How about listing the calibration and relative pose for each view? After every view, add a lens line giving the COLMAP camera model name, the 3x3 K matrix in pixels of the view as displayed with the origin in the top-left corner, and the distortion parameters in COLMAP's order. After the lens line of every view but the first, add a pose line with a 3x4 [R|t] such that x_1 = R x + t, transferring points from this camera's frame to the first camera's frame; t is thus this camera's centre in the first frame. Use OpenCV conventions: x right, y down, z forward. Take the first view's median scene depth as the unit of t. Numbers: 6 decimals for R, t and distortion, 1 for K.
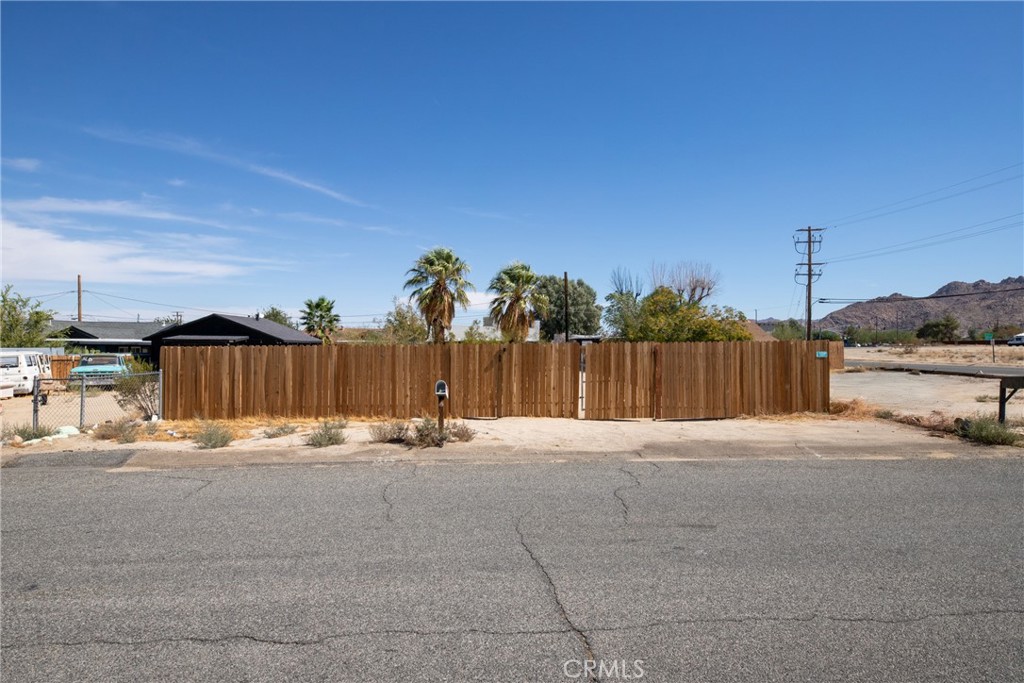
lens RADIAL K [[600.4, 0, 512.0], [0, 600.4, 340.8], [0, 0, 1]] dist [0.018510, 0.001040]
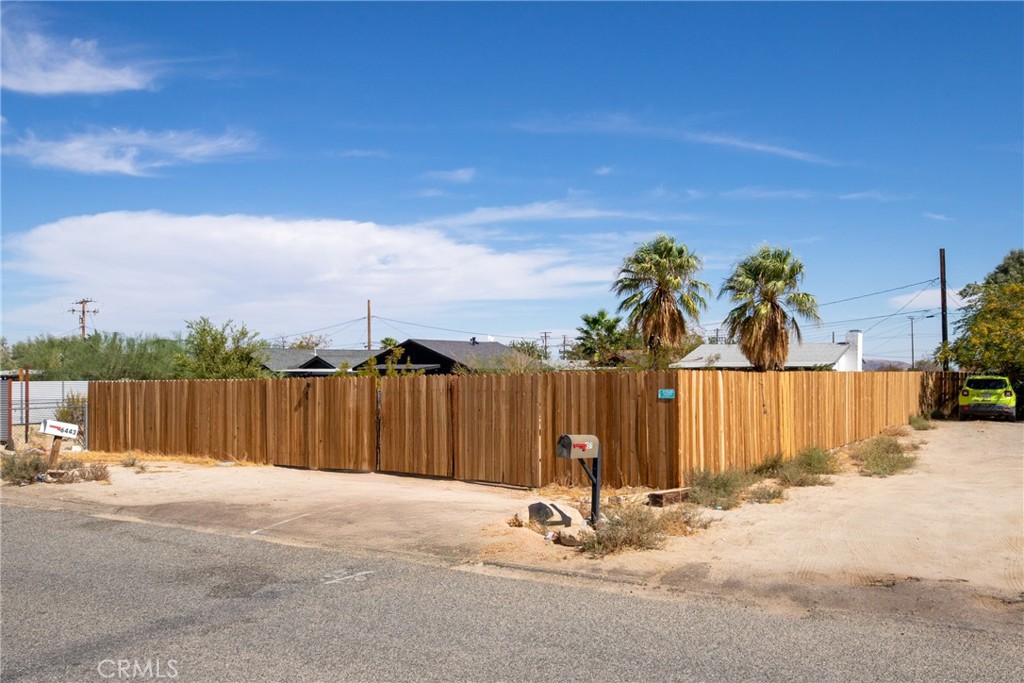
lens RADIAL K [[853.2, 0, 512.6], [0, 853.2, 345.8], [0, 0, 1]] dist [-0.003908, -0.006937]
pose [[0.813687, -0.024680, -0.580779, 0.232560], [0.012606, 0.999613, -0.024817, -0.001675], [0.581167, 0.012872, 0.813683, 0.055147]]
